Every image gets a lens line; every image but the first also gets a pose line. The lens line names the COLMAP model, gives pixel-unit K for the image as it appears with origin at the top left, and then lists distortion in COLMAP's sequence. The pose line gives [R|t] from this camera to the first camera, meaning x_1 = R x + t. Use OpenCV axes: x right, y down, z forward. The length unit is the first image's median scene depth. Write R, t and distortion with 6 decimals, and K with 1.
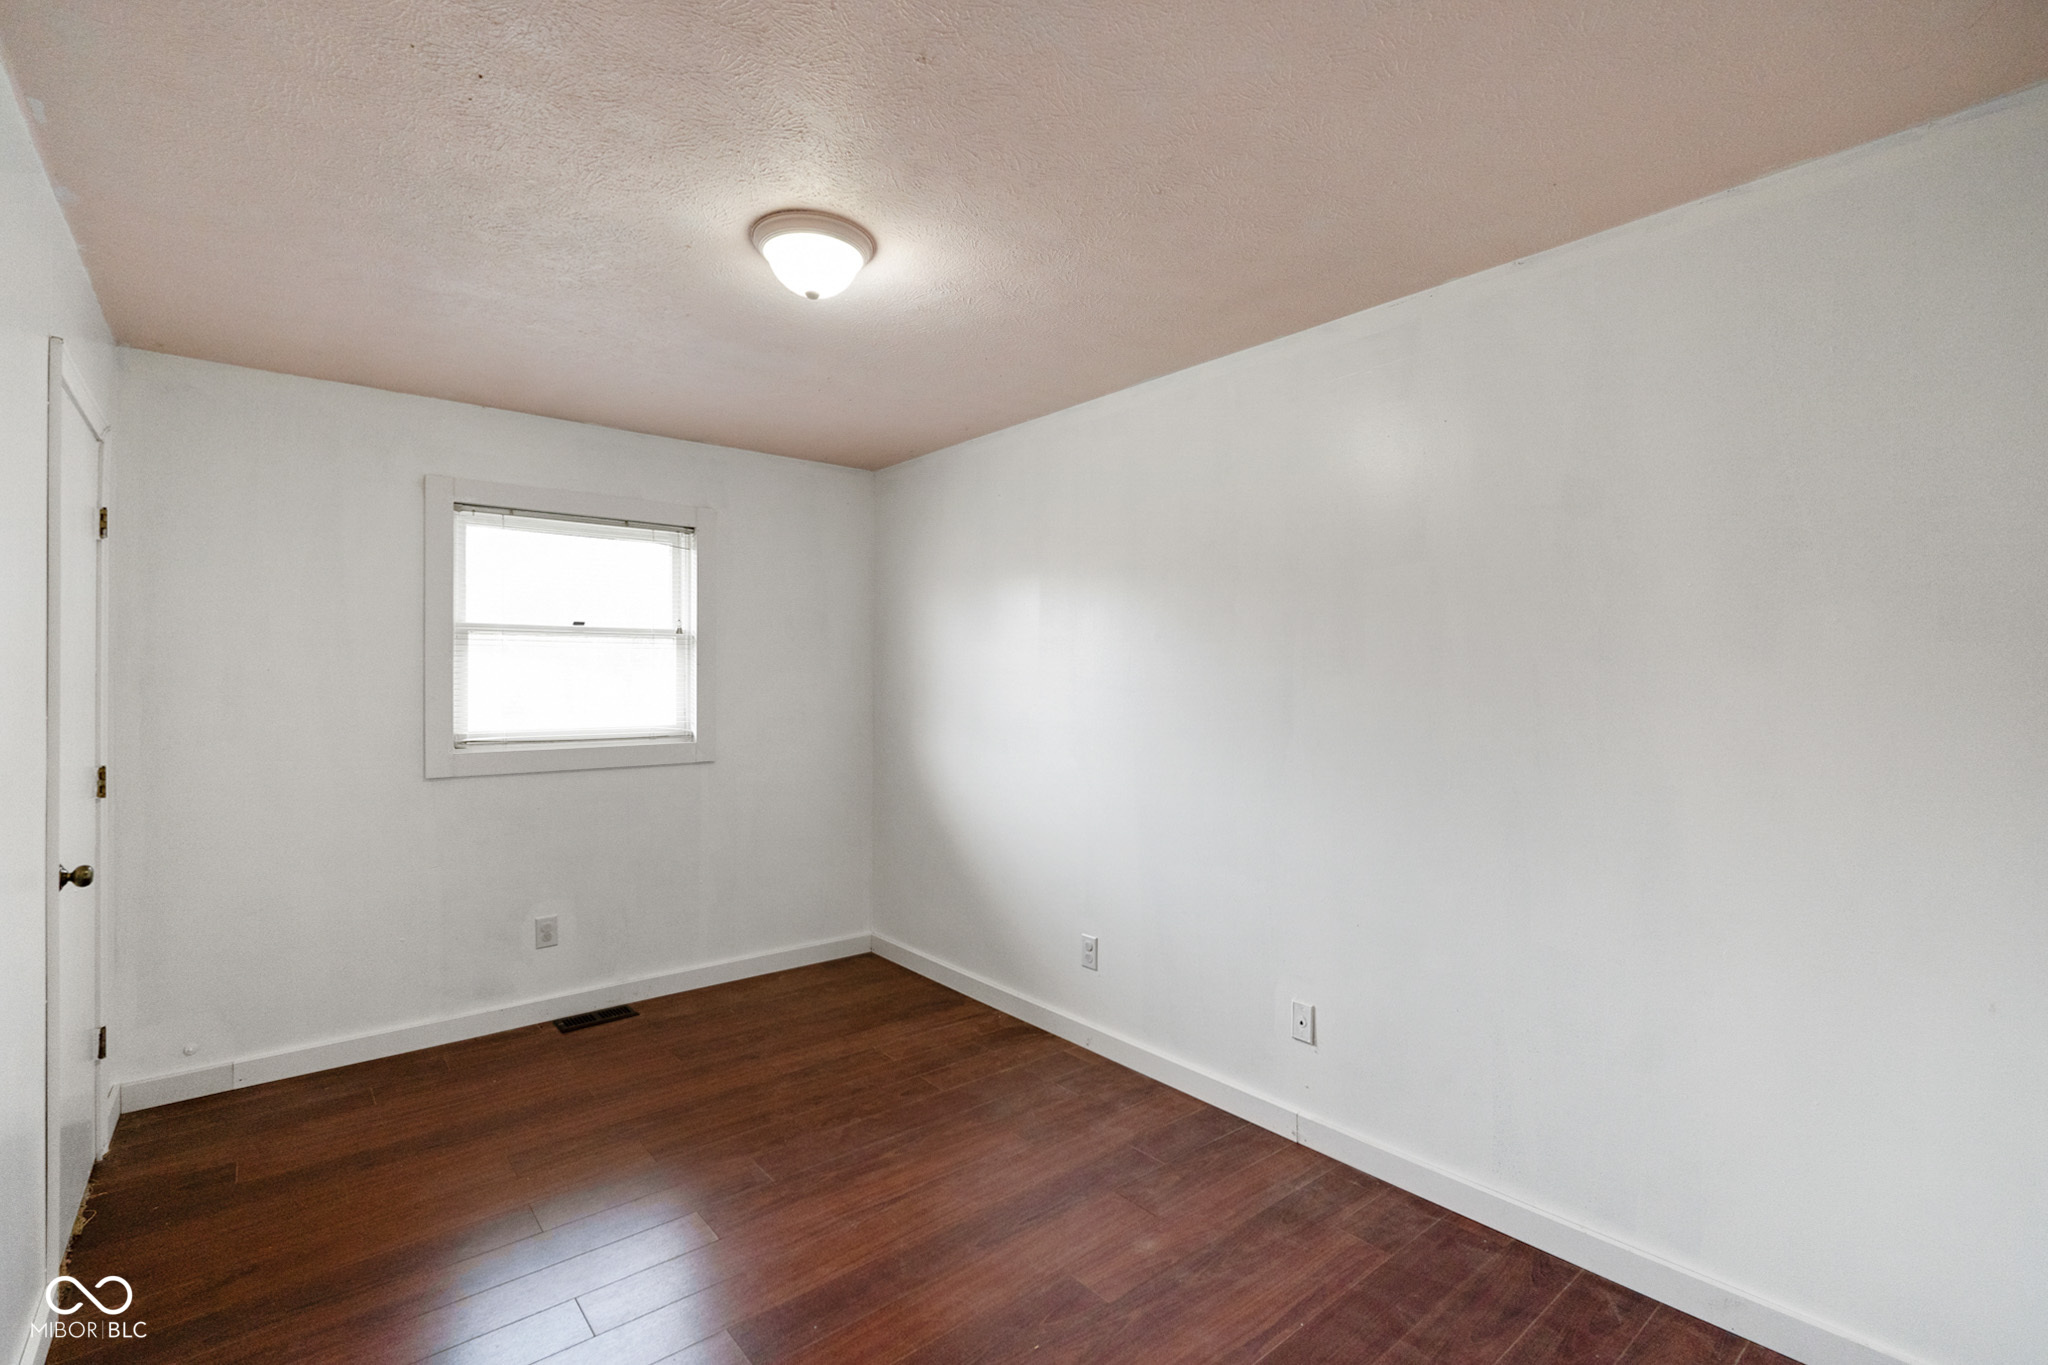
lens RADIAL K [[934.9, 0, 1050.9], [0, 934.9, 660.3], [0, 0, 1]] dist [0.000771, 0.000406]
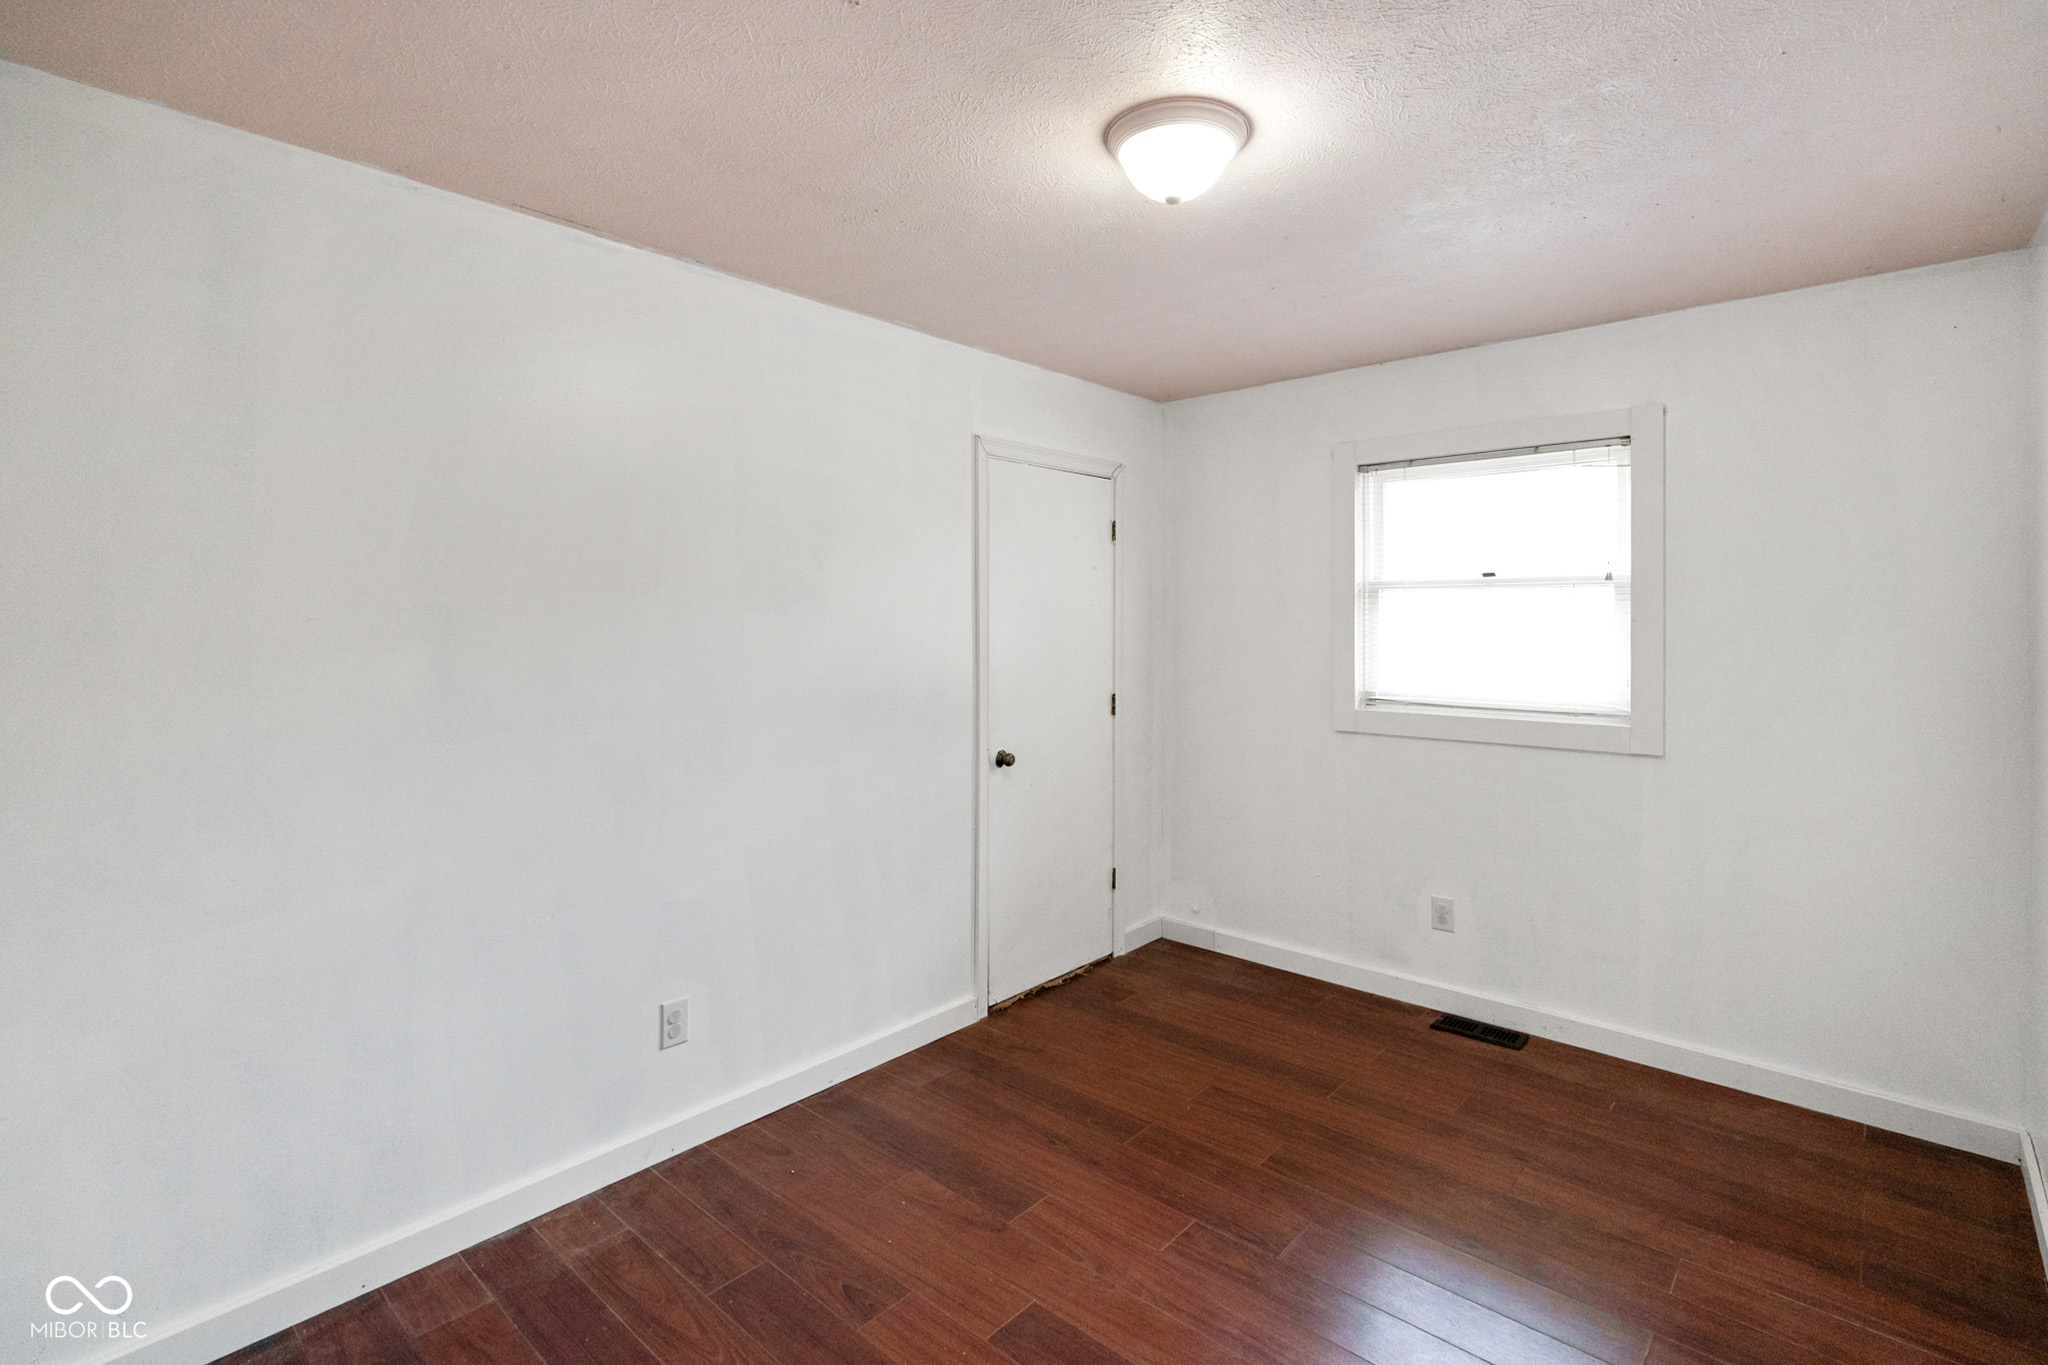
lens RADIAL K [[972.6, 0, 1020.5], [0, 972.6, 617.8], [0, 0, 1]] dist [-0.000271, 0.000159]
pose [[0.115026, -0.008567, -0.993325, 0.367066], [0.010263, 0.999920, -0.007436, 0.003300], [0.993309, -0.009339, 0.115105, 0.487899]]
